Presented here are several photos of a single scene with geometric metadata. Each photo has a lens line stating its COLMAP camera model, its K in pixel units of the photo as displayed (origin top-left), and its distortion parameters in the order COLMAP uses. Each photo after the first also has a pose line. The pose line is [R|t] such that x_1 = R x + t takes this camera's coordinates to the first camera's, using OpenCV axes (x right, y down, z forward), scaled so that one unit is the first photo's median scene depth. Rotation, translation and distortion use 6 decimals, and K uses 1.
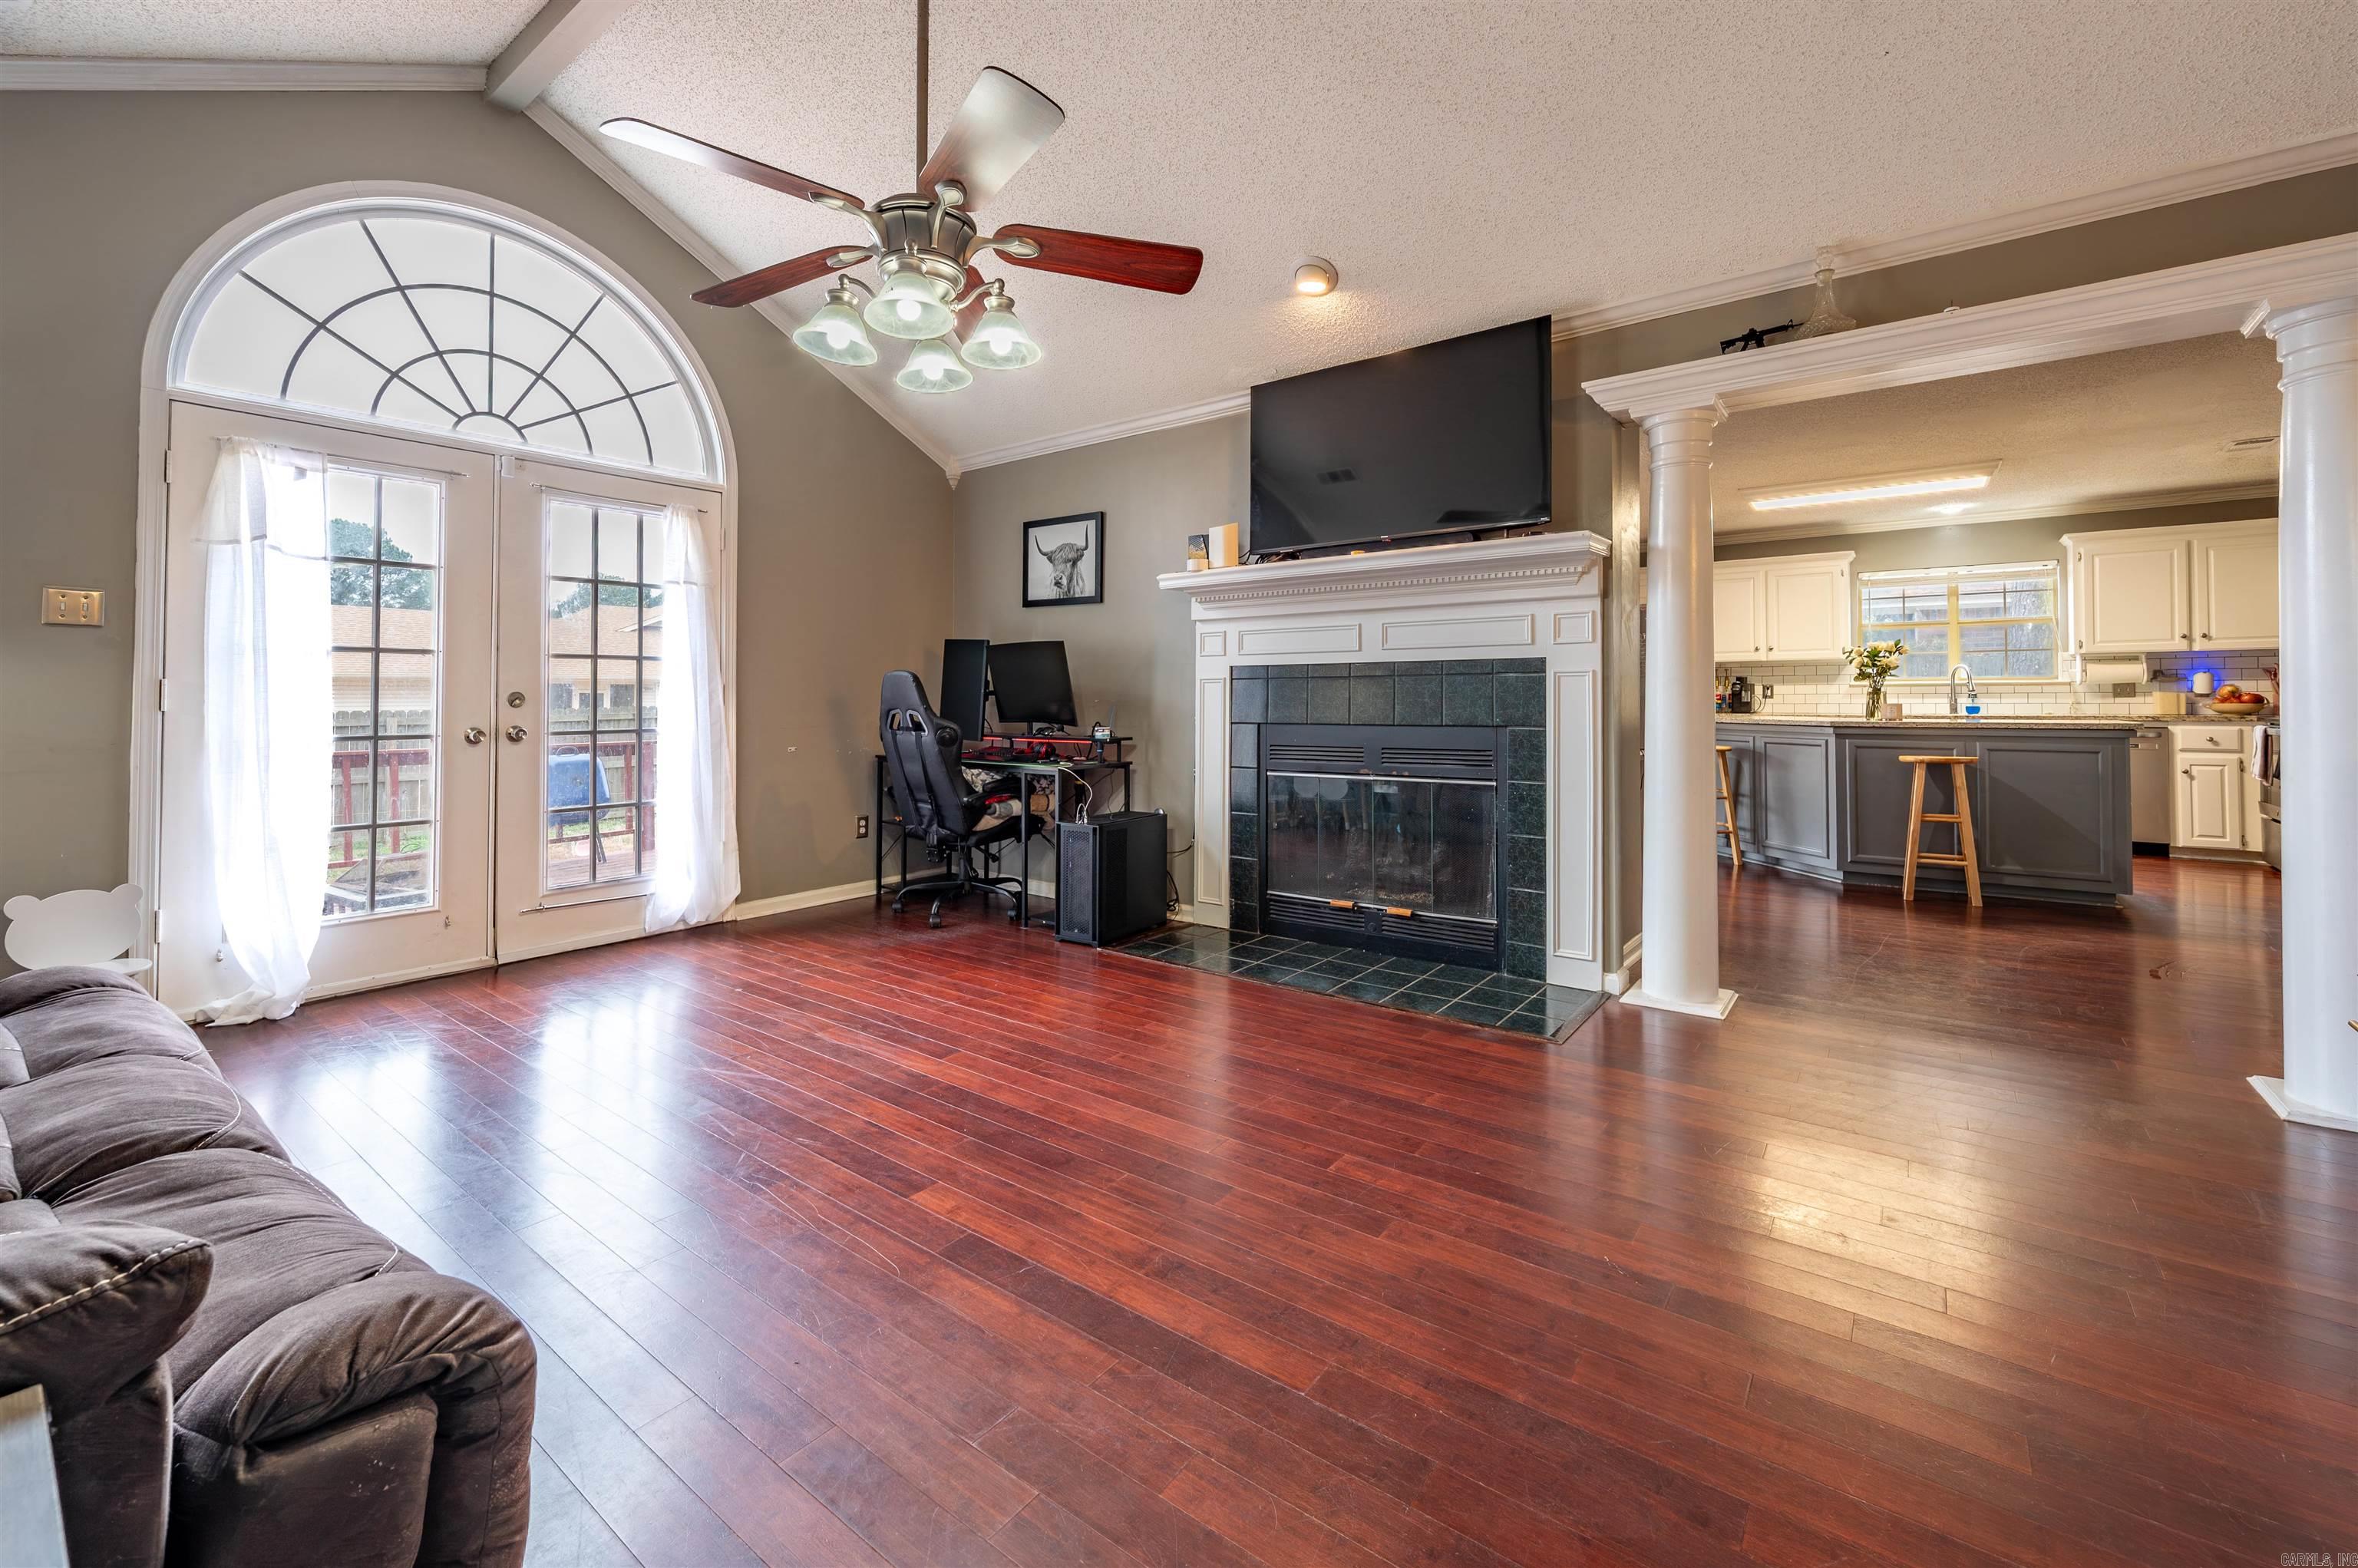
lens RADIAL K [[961.7, 0, 1164.0], [0, 961.7, 659.7], [0, 0, 1]] dist [0.001330, -0.001437]
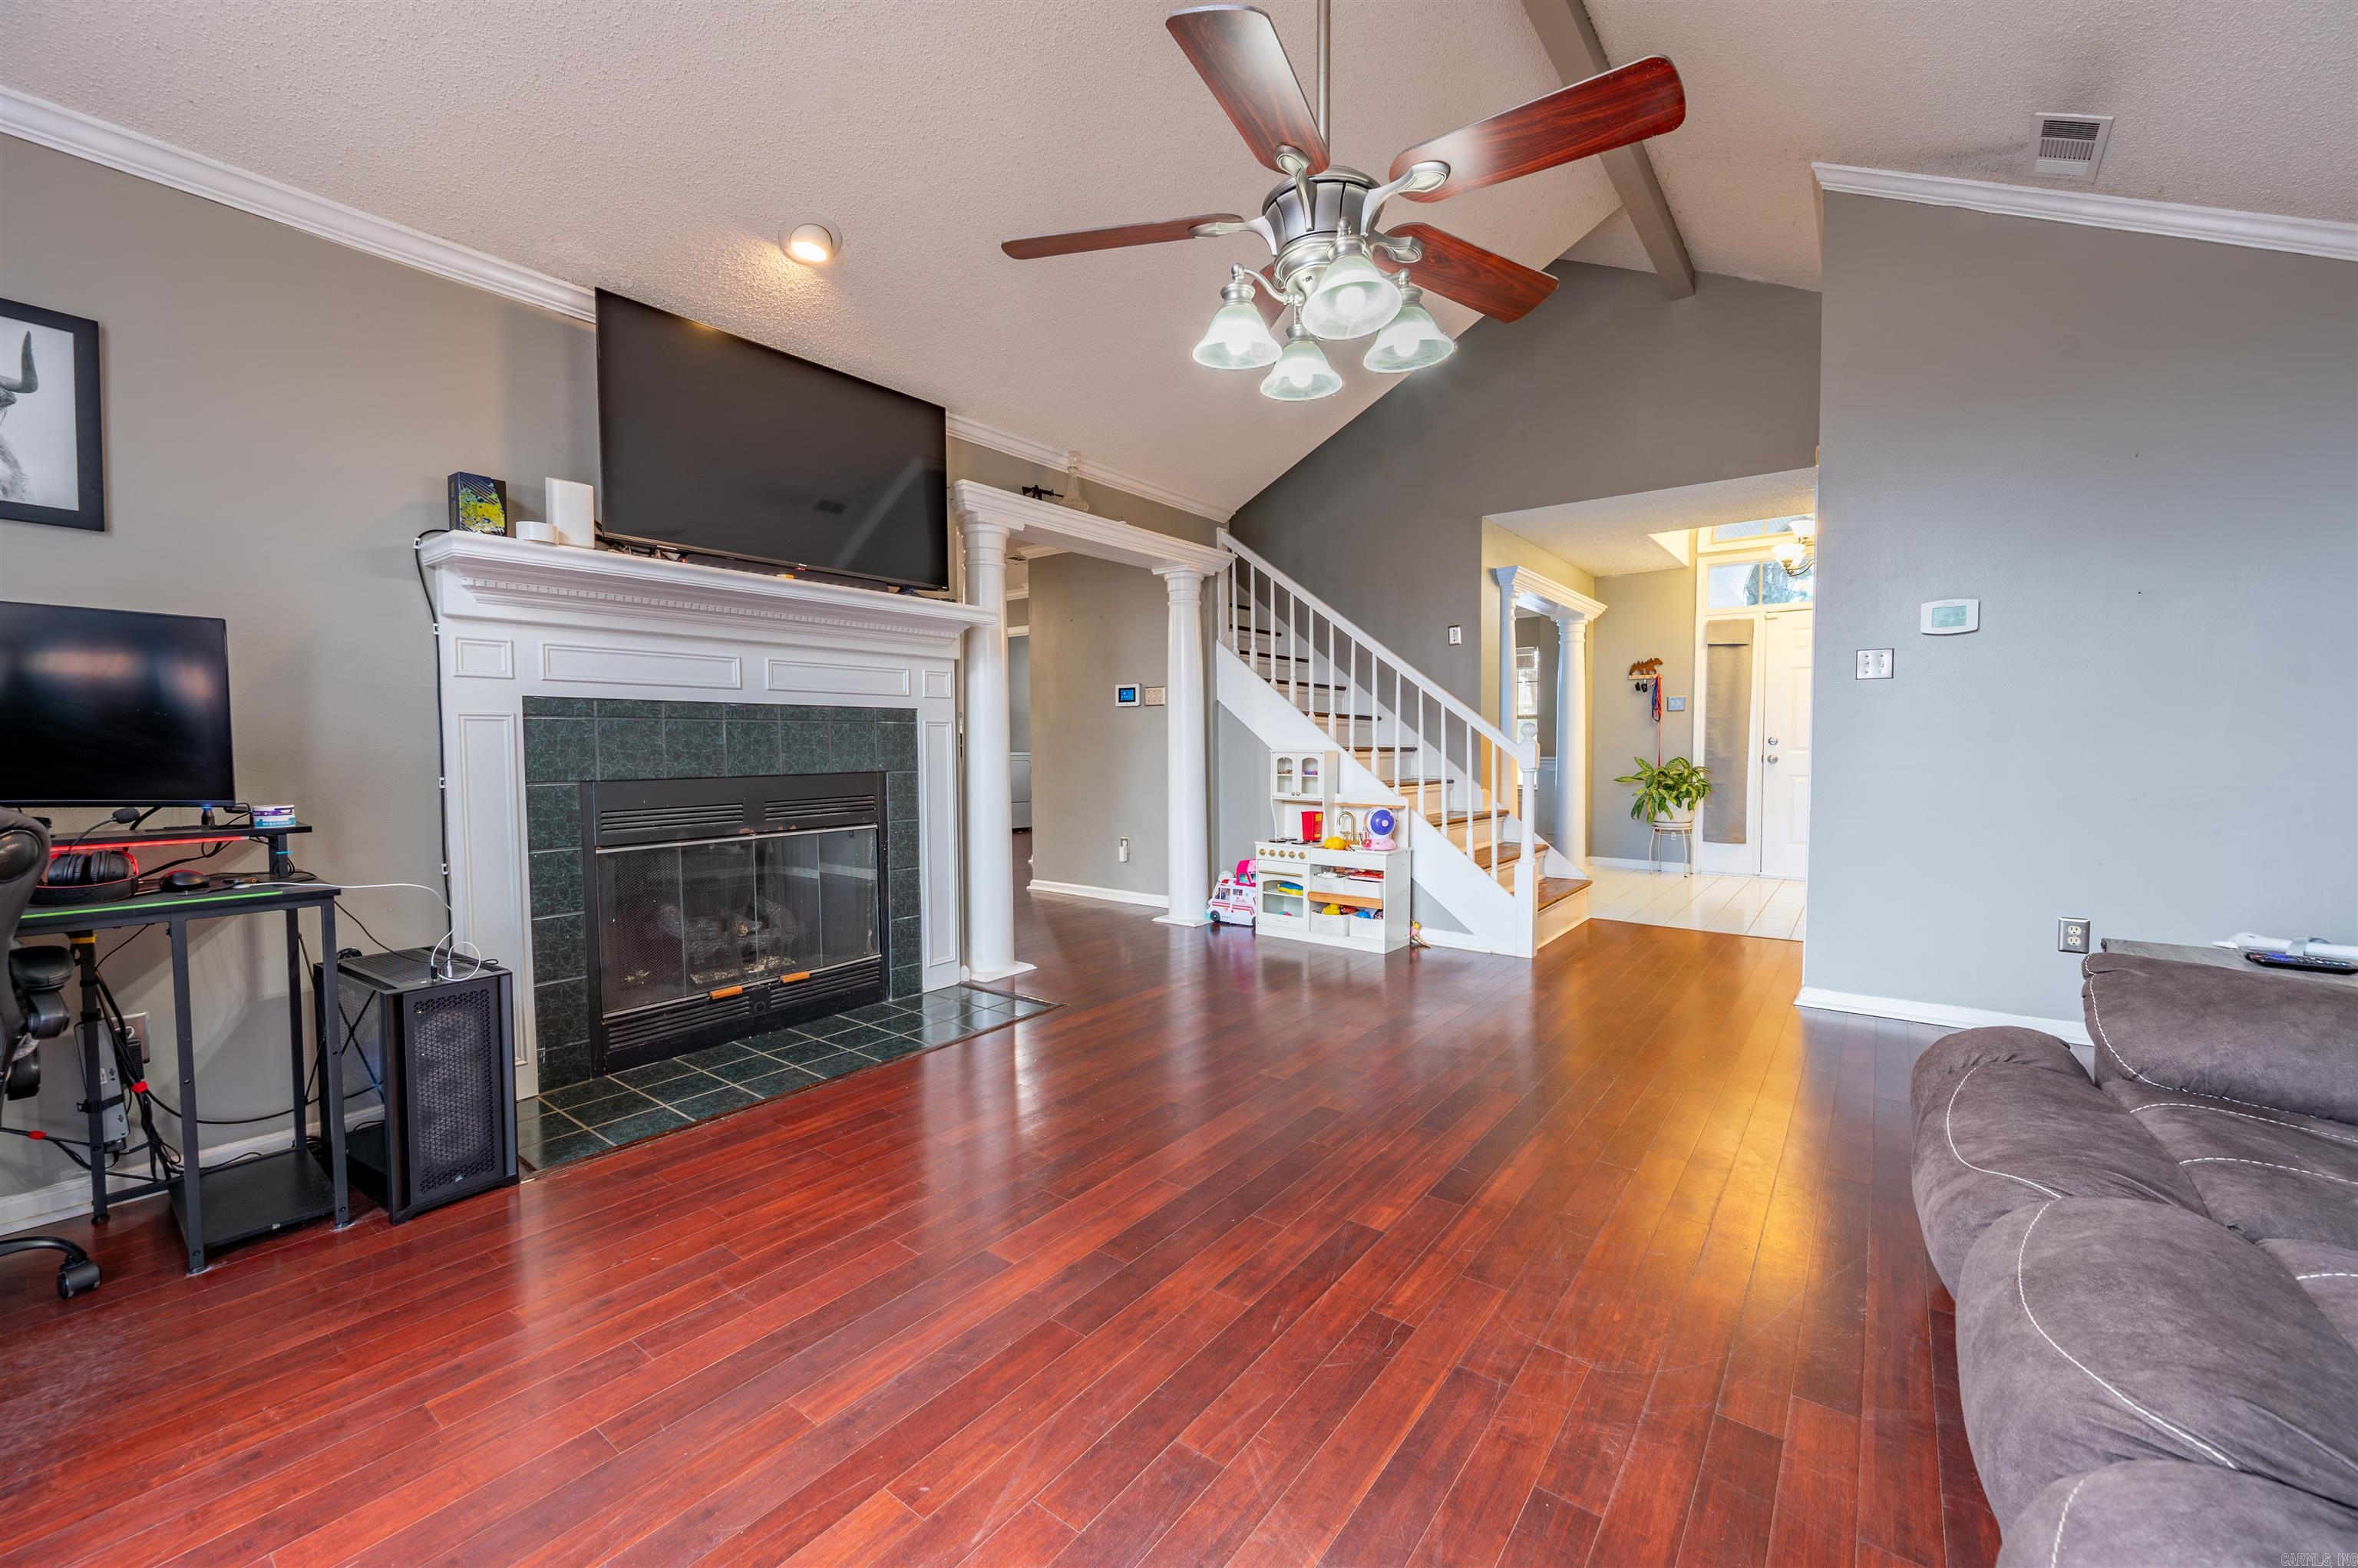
lens RADIAL K [[961.7, 0, 1183.5], [0, 961.7, 742.0], [0, 0, 1]] dist [0.001330, -0.001437]
pose [[-0.013871, 0.003580, 0.999897, -0.572979], [-0.035227, 0.999371, -0.004067, 0.024067], [-0.999283, -0.035280, -0.013737, 0.555268]]
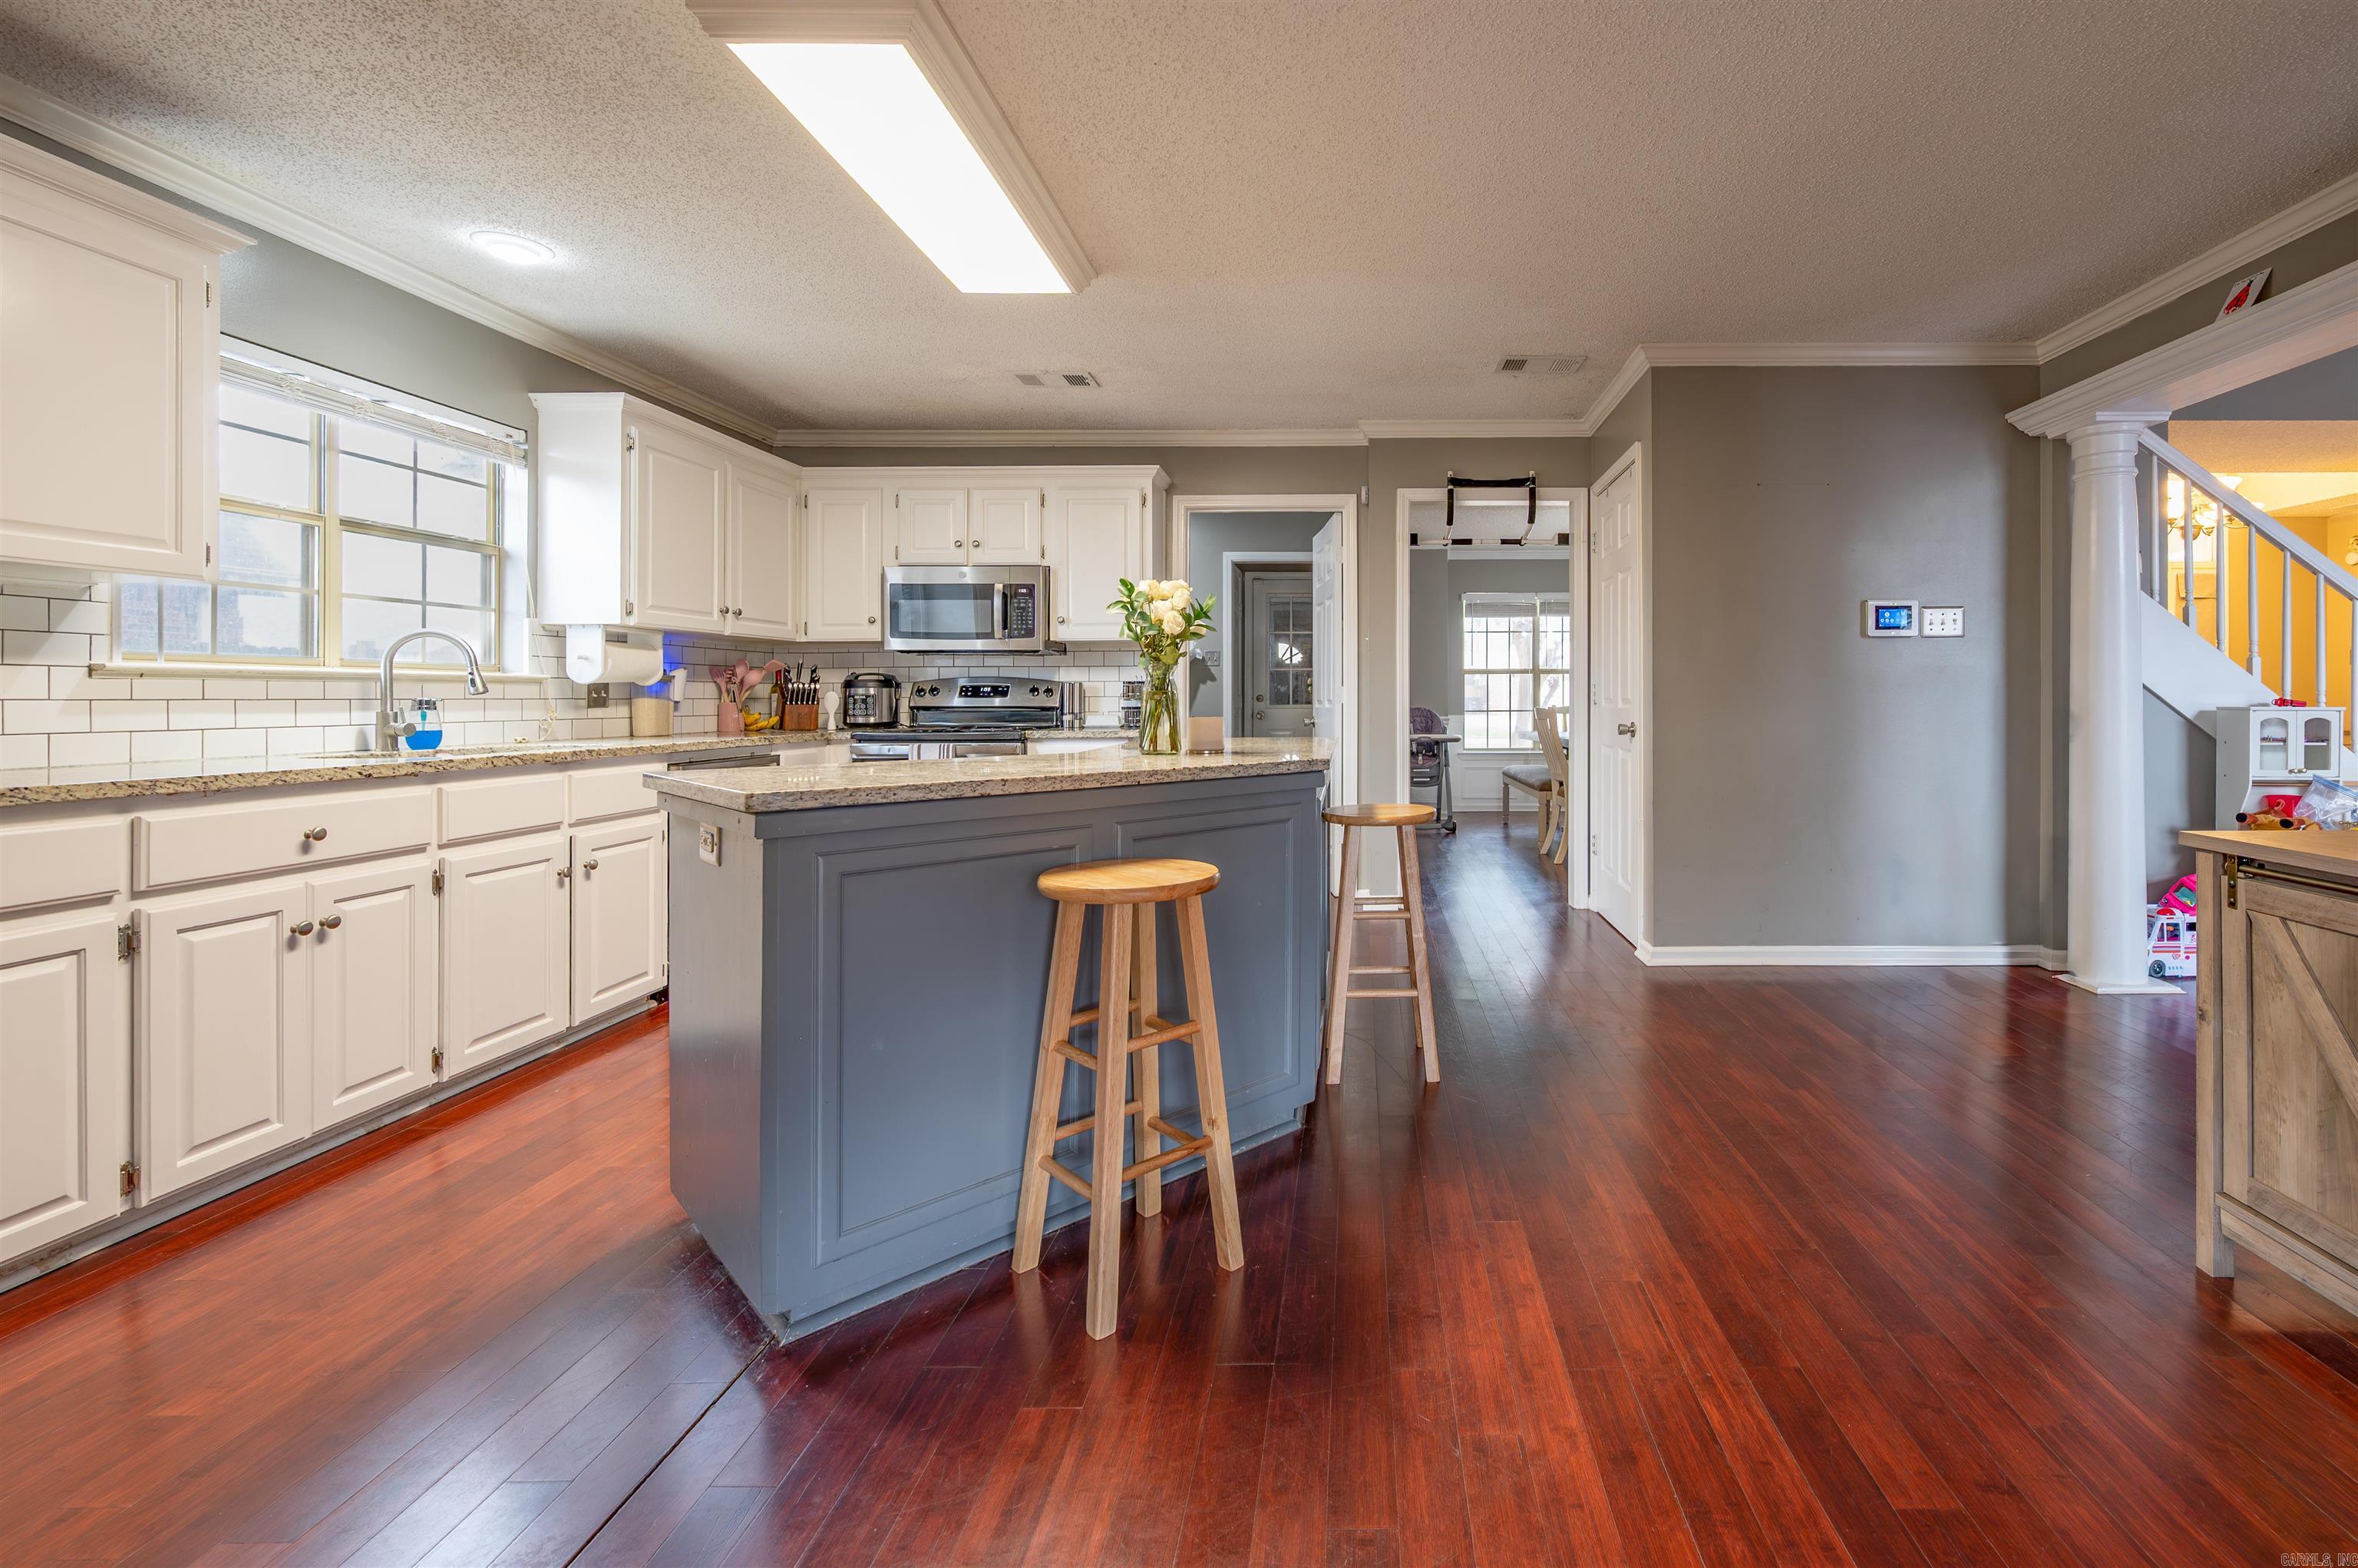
lens RADIAL K [[961.7, 0, 1358.0], [0, 961.7, 729.9], [0, 0, 1]] dist [0.001330, -0.001437]
pose [[-0.622164, -0.018470, 0.782669, 0.411540], [-0.024097, 0.999700, 0.004436, 0.056839], [-0.782516, -0.016100, -0.622423, 1.463594]]
